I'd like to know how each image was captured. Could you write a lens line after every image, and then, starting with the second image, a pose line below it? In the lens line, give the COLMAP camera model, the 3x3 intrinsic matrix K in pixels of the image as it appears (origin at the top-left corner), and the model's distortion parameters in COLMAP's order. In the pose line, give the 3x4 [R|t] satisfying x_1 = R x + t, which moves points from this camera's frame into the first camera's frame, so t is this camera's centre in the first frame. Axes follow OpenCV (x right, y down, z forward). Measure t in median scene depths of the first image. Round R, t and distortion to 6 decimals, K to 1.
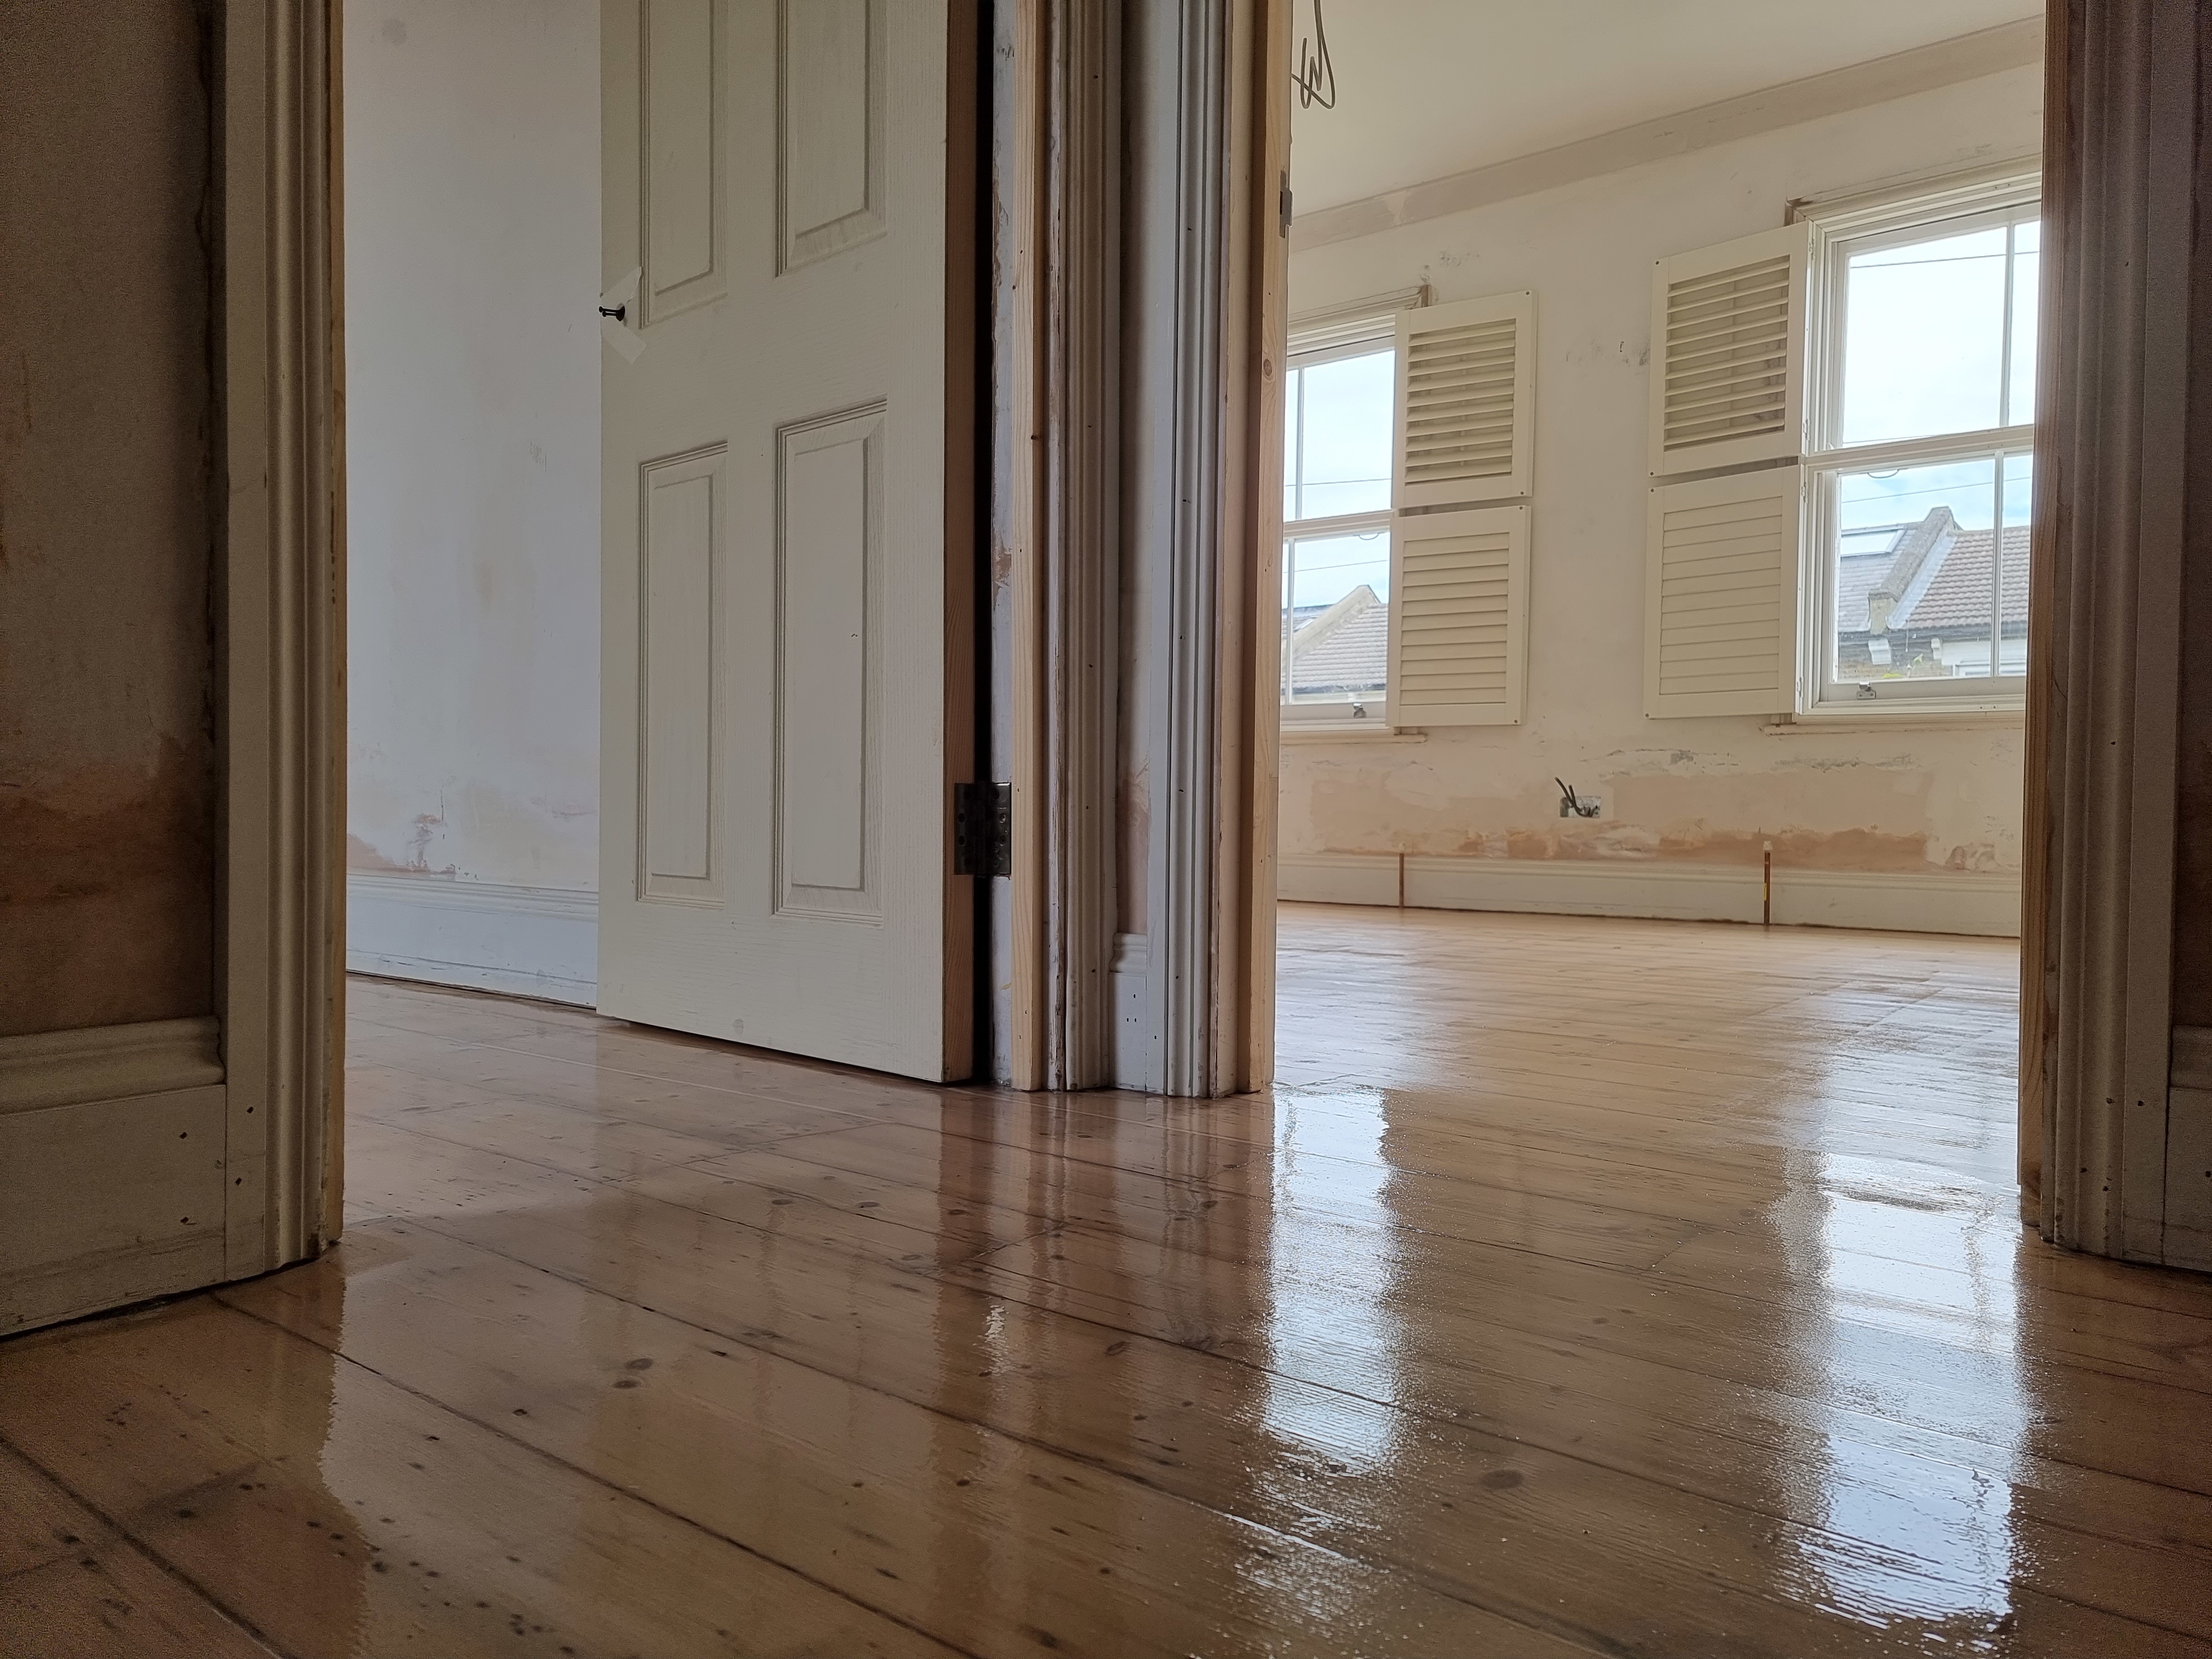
lens RADIAL K [[1529.3, 0, 1113.7], [0, 1529.3, 826.8], [0, 0, 1]] dist [0.080294, -0.065074]
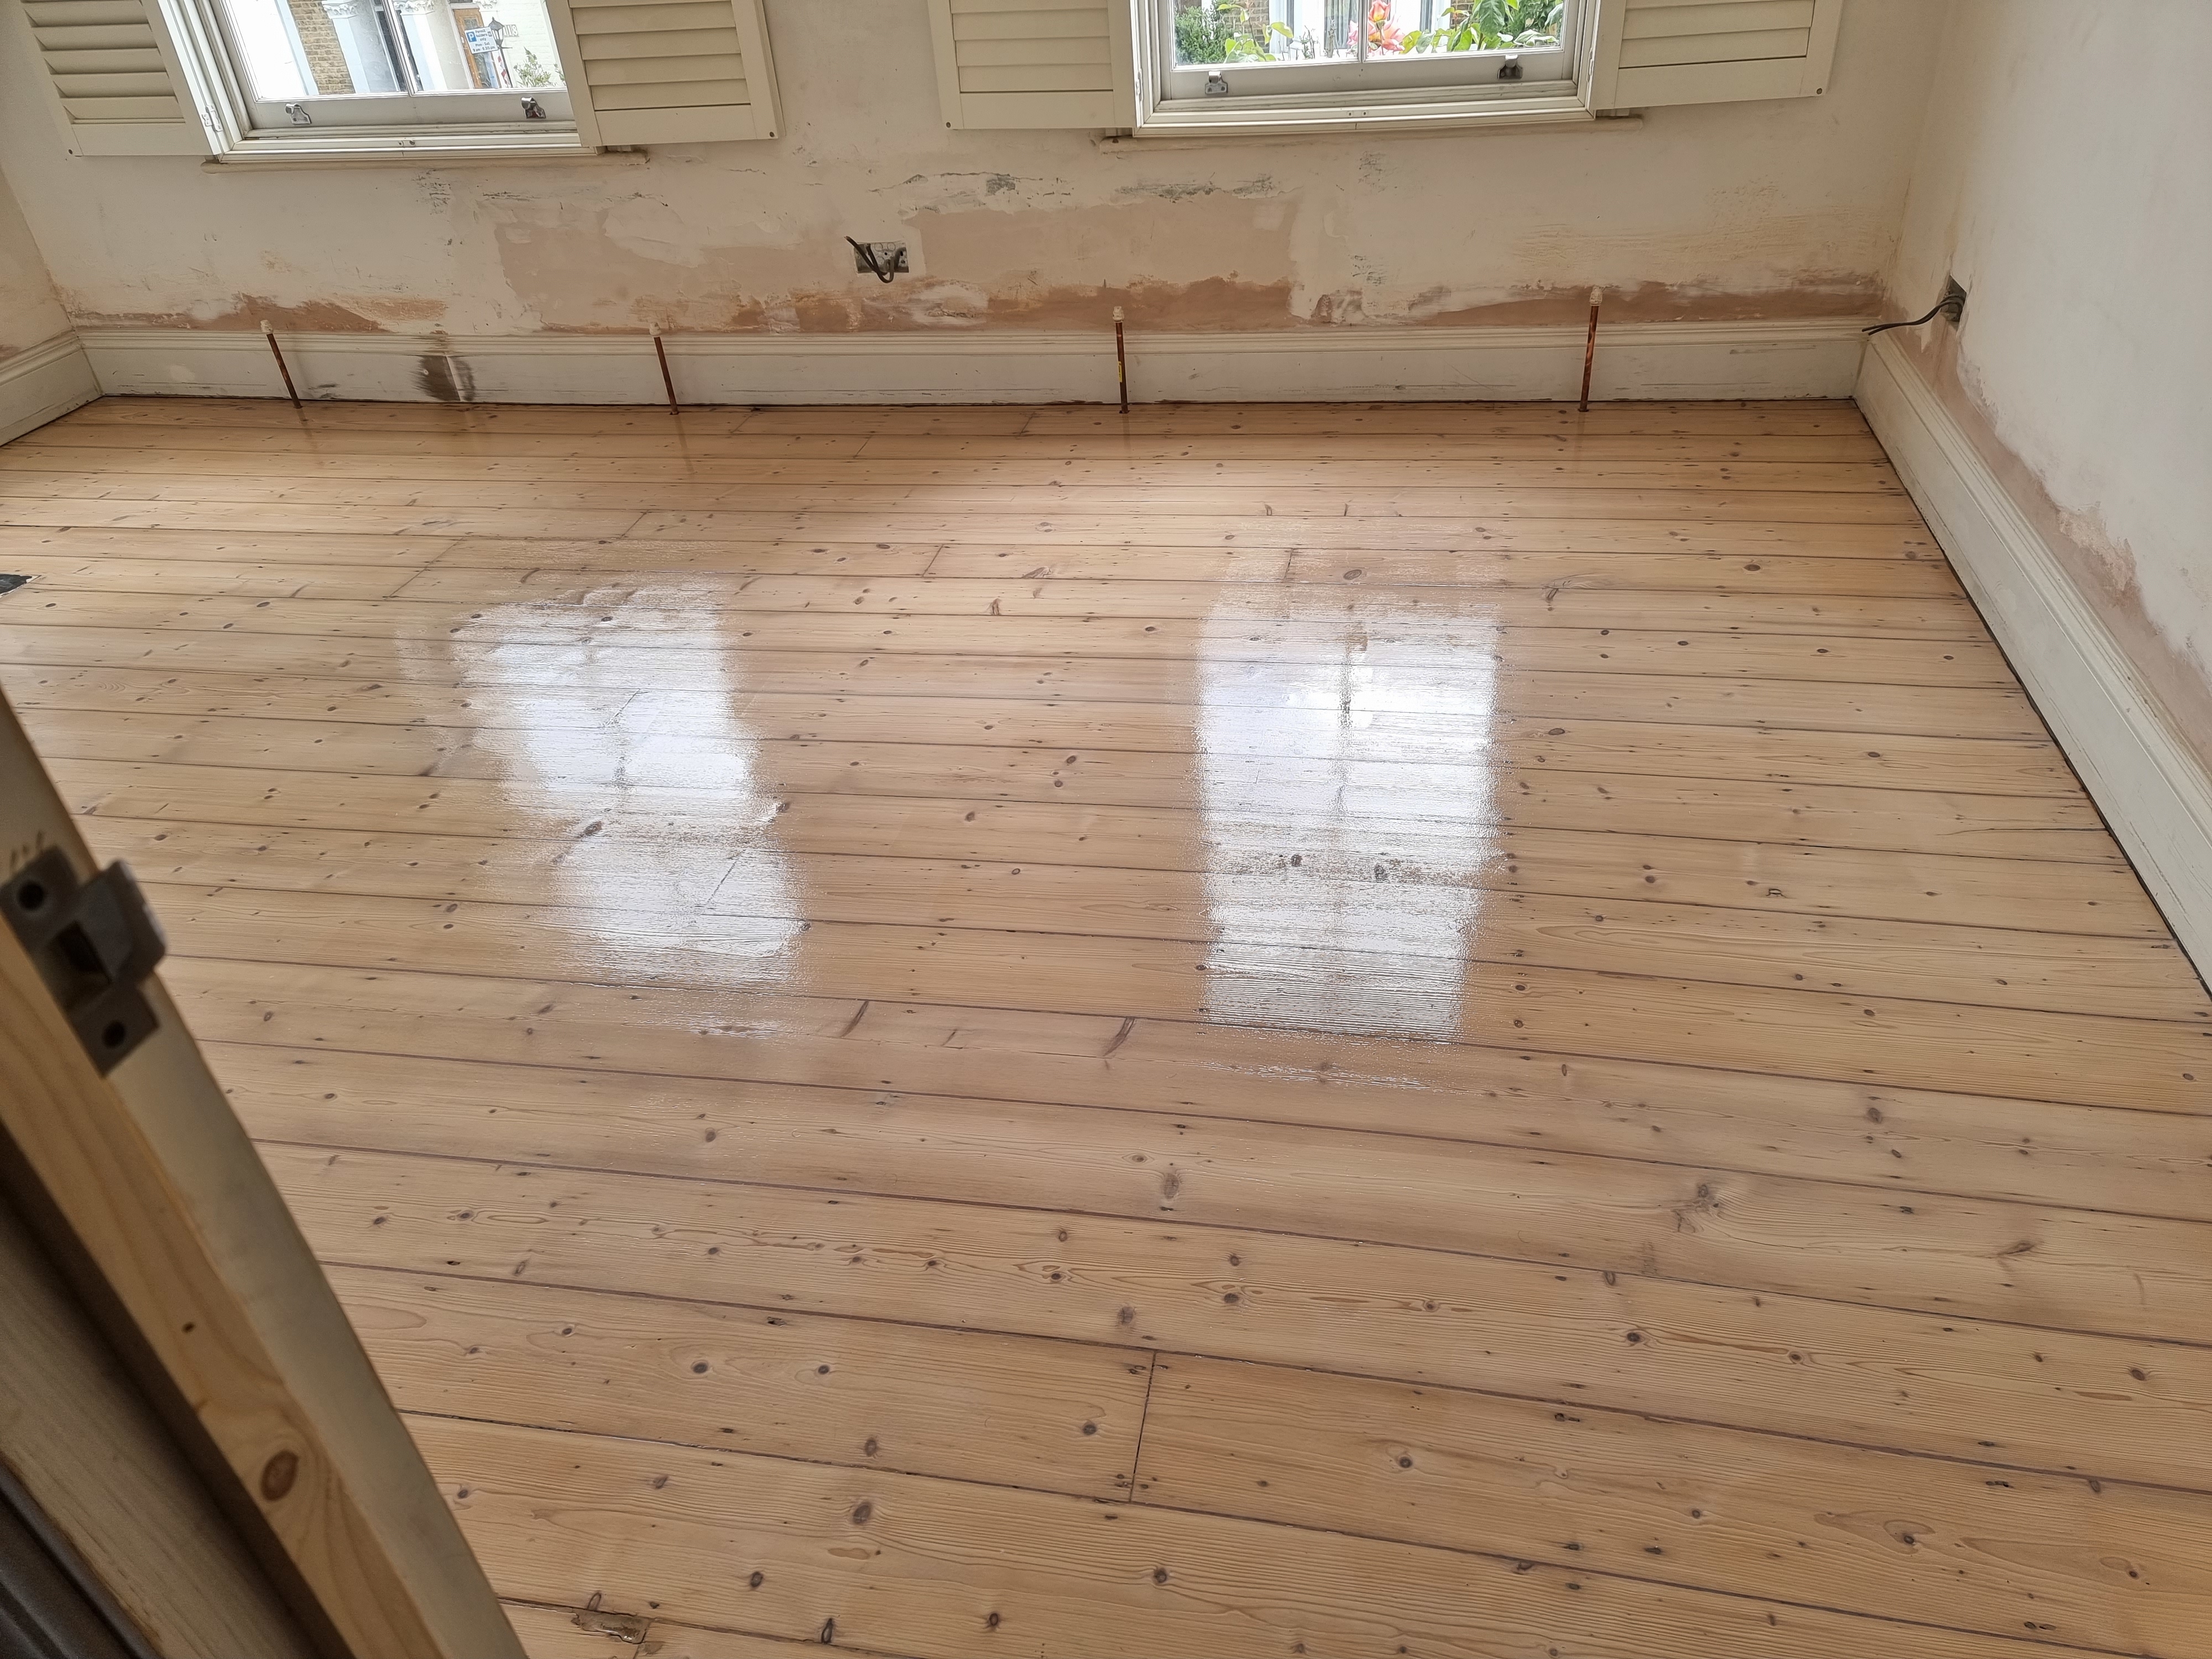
lens RADIAL K [[1529.3, 0, 1118.2], [0, 1529.3, 821.2], [0, 0, 1]] dist [0.080294, -0.065074]
pose [[0.886197, -0.319913, 0.335127, 0.073605], [0.082423, 0.820657, 0.565445, -0.224919], [-0.455917, -0.473474, 0.753633, 0.281486]]
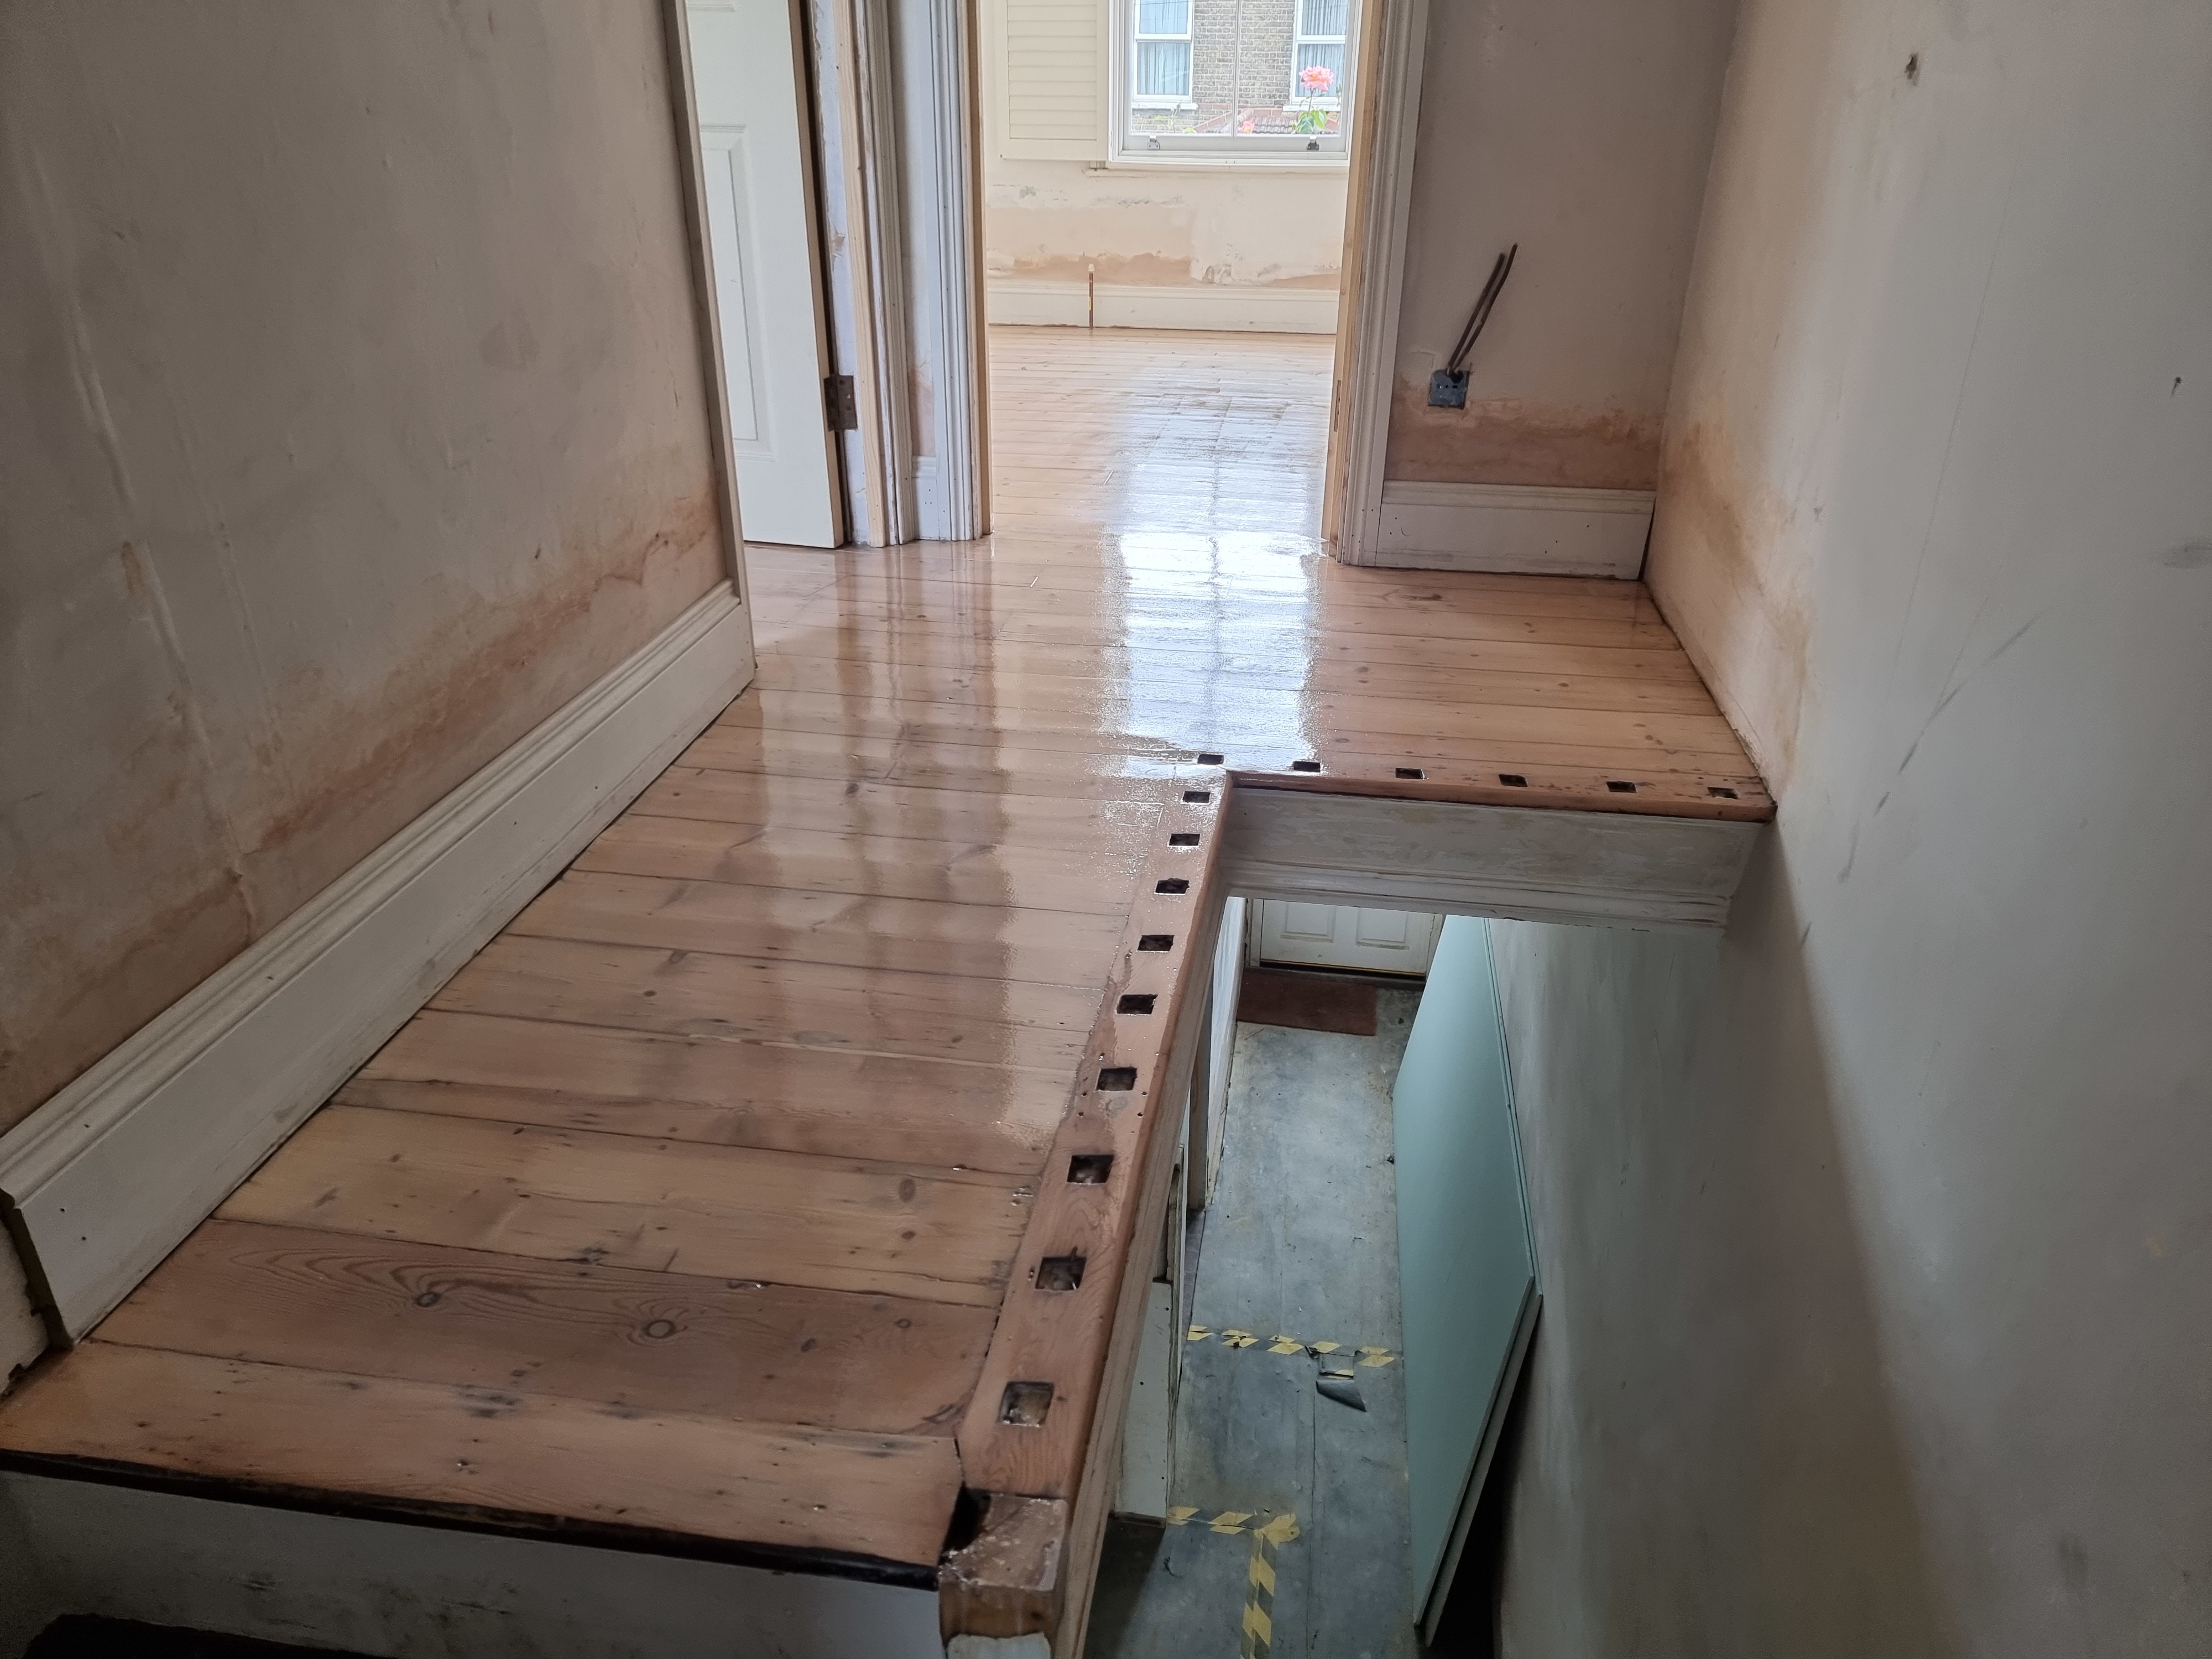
lens RADIAL K [[1529.3, 0, 1113.5], [0, 1529.3, 825.0], [0, 0, 1]] dist [0.080294, -0.065074]
pose [[0.877551, -0.206663, 0.432660, -0.259352], [0.006692, 0.907537, 0.419919, -0.115726], [-0.479436, -0.365606, 0.797793, -0.288403]]
